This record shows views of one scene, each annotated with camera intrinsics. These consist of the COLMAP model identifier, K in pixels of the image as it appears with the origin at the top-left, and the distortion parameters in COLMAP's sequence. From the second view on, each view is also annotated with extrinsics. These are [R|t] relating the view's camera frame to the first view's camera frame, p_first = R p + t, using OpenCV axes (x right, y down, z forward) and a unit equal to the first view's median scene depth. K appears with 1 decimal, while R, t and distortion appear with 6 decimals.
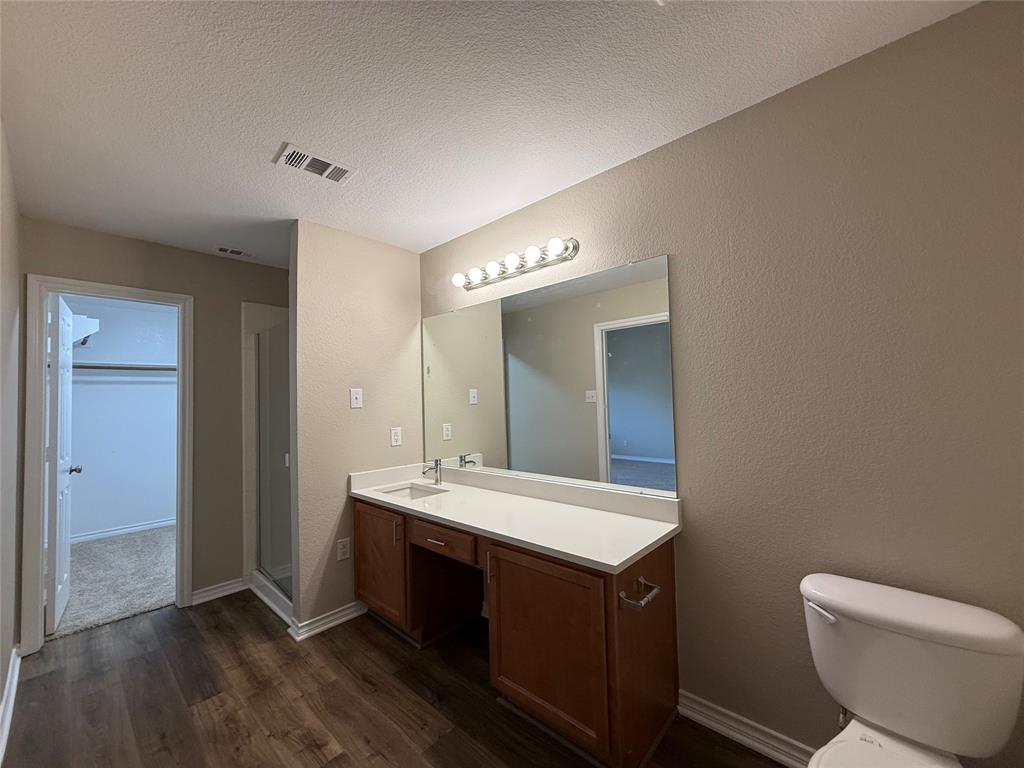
lens RADIAL K [[408.2, 0, 509.2], [0, 408.2, 383.5], [0, 0, 1]] dist [0.000531, 0.000081]
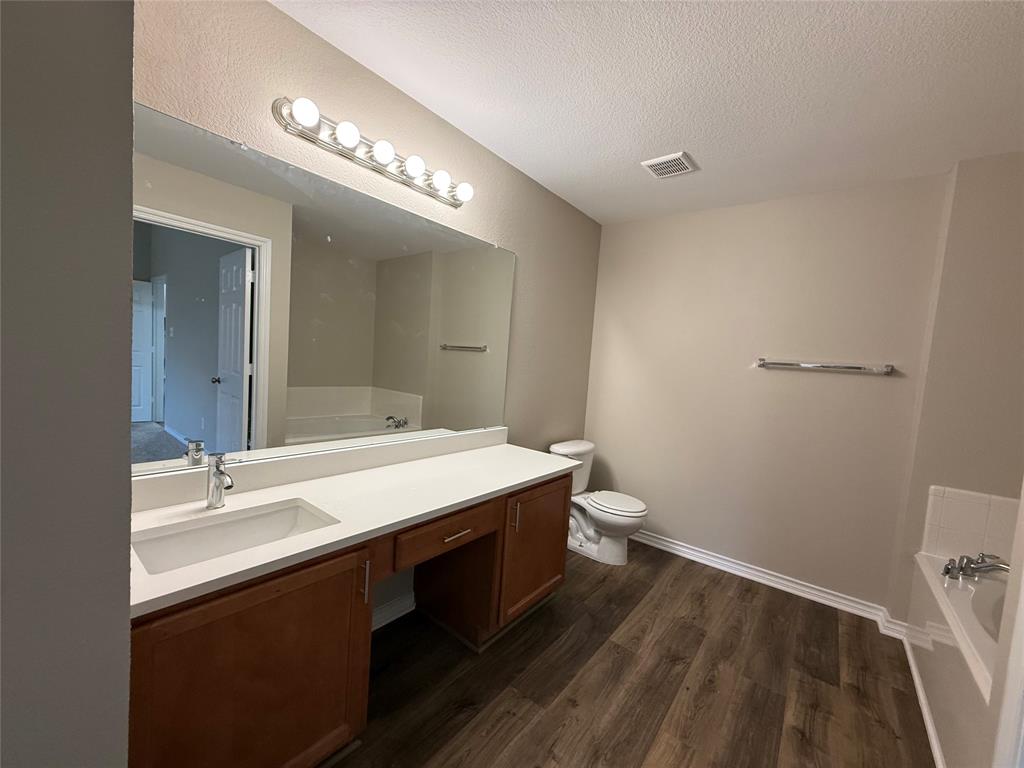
lens RADIAL K [[408.2, 0, 511.3], [0, 408.2, 384.5], [0, 0, 1]] dist [0.000531, 0.000081]
pose [[-0.077577, -0.040327, 0.996170, -0.651666], [-0.112952, 0.993104, 0.031407, 0.051159], [-0.990567, -0.110083, -0.081597, 0.694388]]
